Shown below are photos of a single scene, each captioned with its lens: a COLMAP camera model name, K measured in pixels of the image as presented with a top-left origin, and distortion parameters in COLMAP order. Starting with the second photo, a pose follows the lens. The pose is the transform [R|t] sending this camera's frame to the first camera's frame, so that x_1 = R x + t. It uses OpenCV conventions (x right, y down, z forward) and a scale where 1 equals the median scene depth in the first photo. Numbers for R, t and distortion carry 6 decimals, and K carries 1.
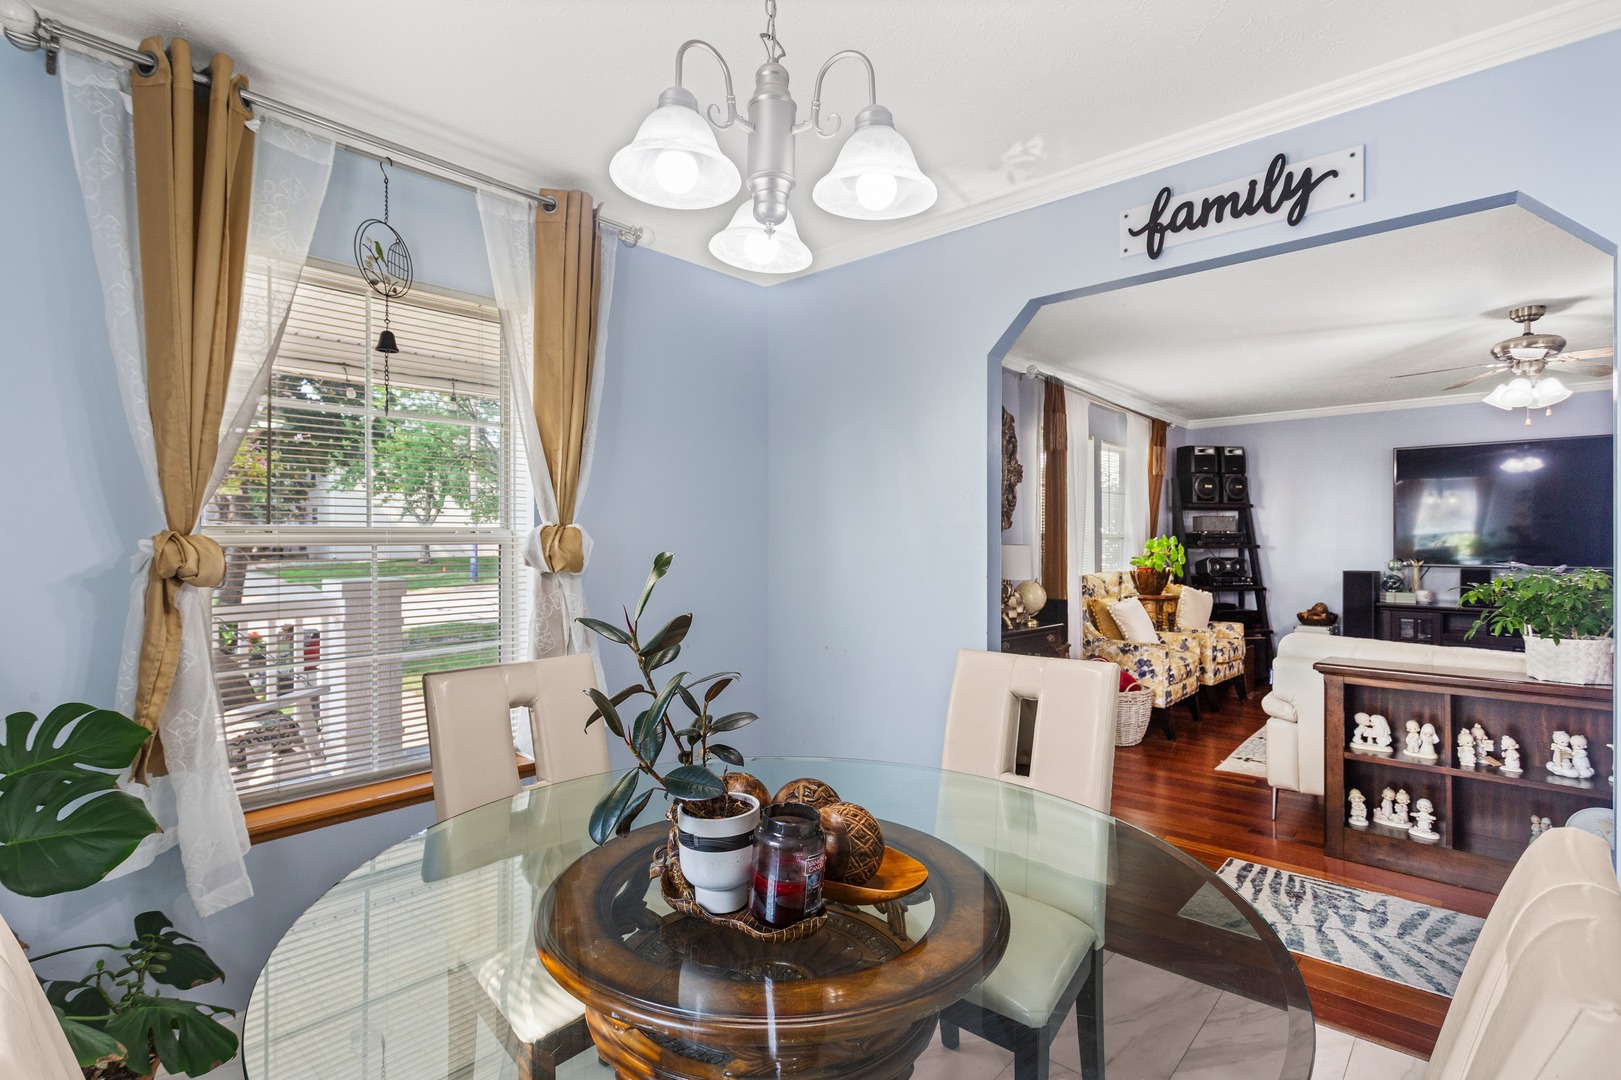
lens RADIAL K [[783.0, 0, 806.2], [0, 783.0, 531.2], [0, 0, 1]] dist [0.001640, 0.001823]
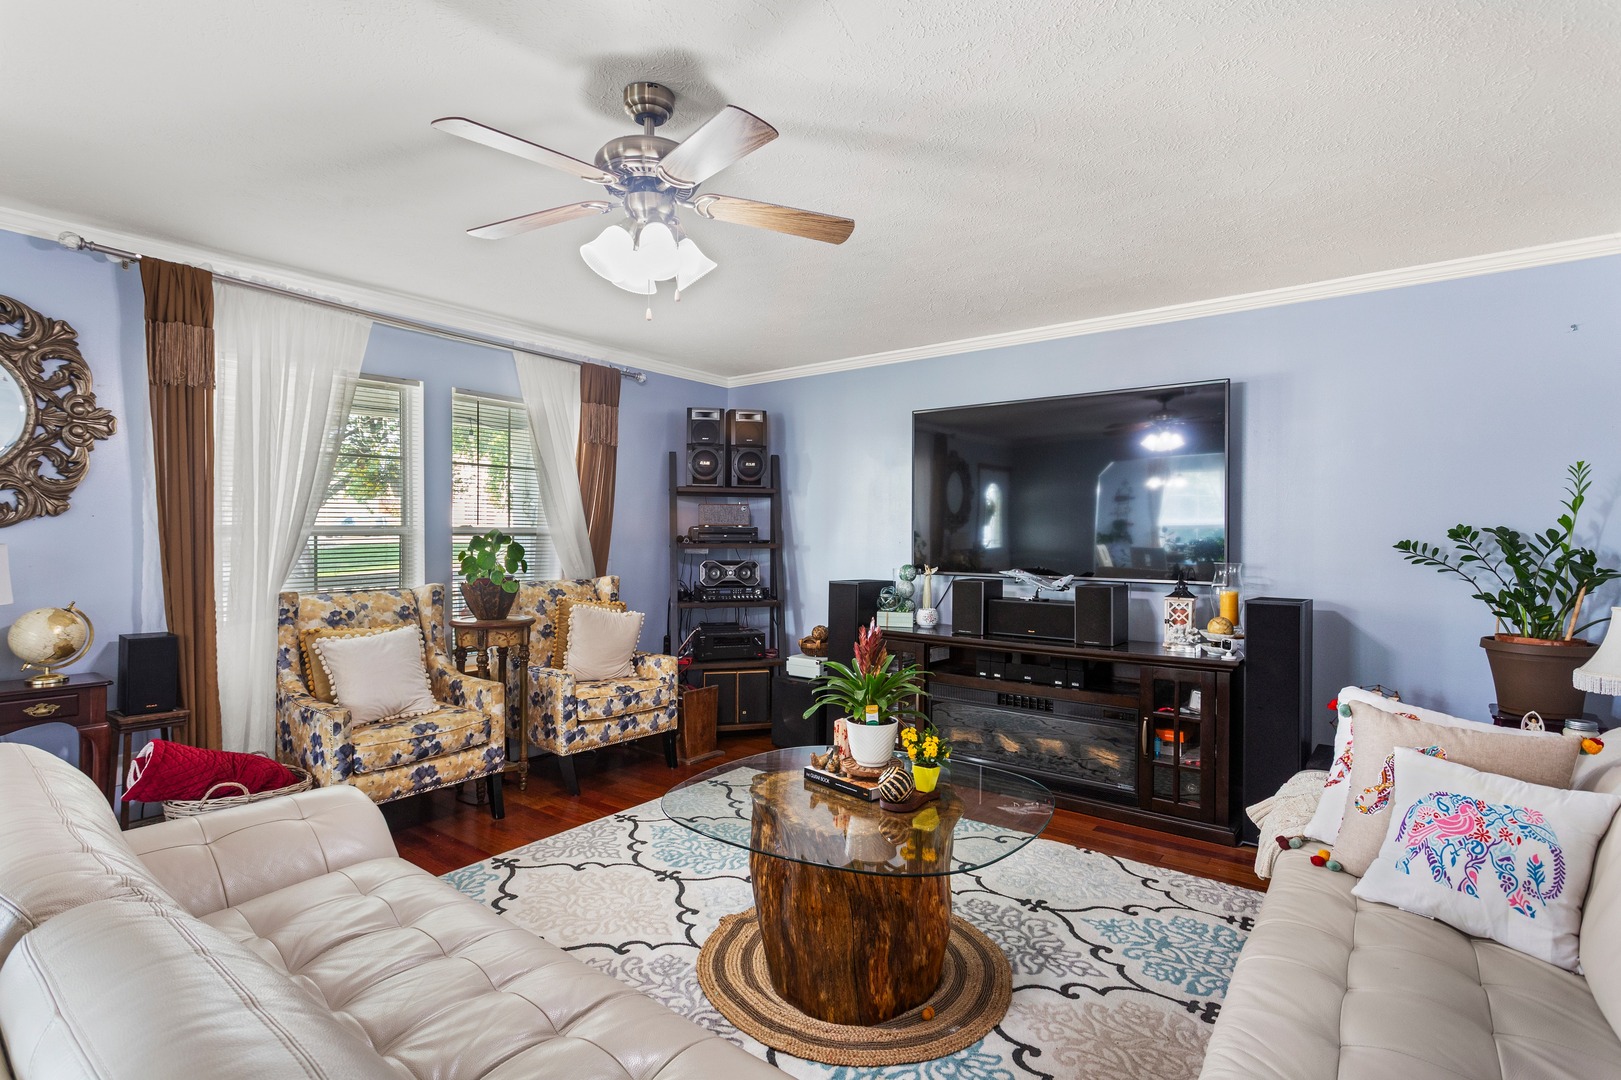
lens RADIAL K [[783.0, 0, 791.4], [0, 783.0, 540.2], [0, 0, 1]] dist [0.001640, 0.001823]
pose [[0.995945, 0.006106, 0.089751, 1.271567], [-0.008190, 0.999705, 0.022872, -0.005524], [-0.089585, -0.023515, 0.995702, 0.637675]]
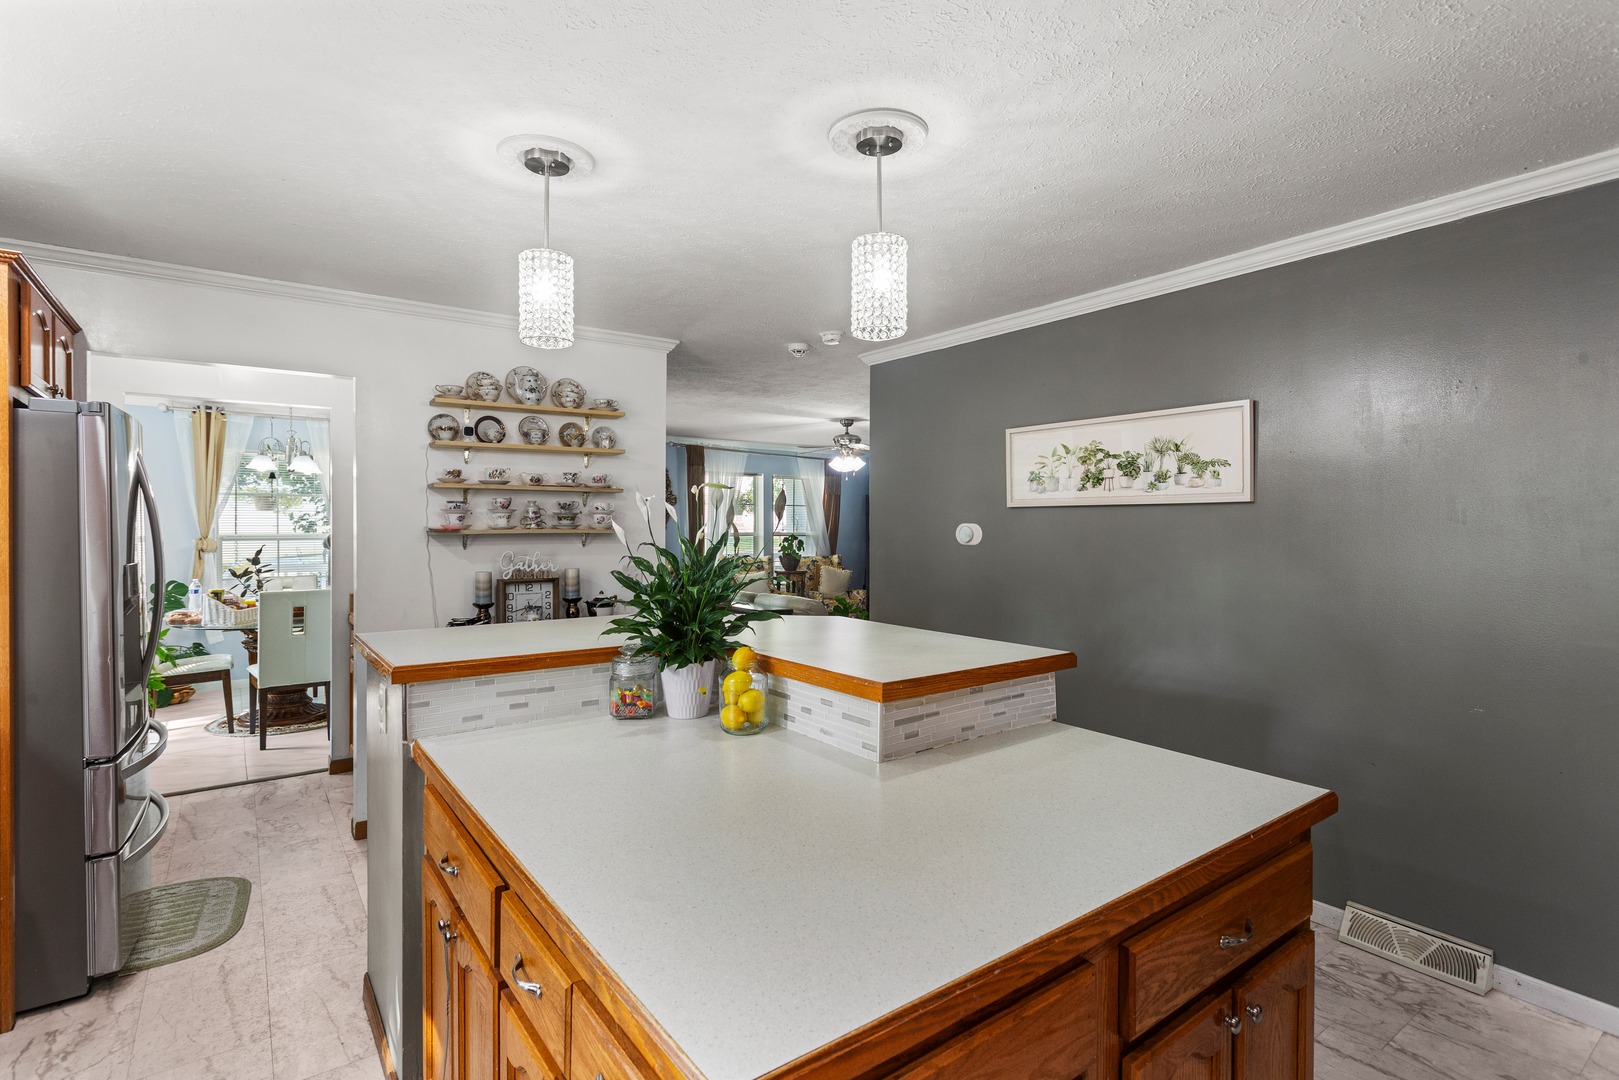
lens RADIAL K [[782.0, 0, 798.1], [0, 782.0, 535.1], [0, 0, 1]] dist [0.001640, 0.001823]
pose [[0.980948, 0.006266, -0.194168, 1.552773], [-0.001966, 0.999749, 0.022328, -0.057210], [0.194259, -0.021520, 0.980714, -1.205579]]
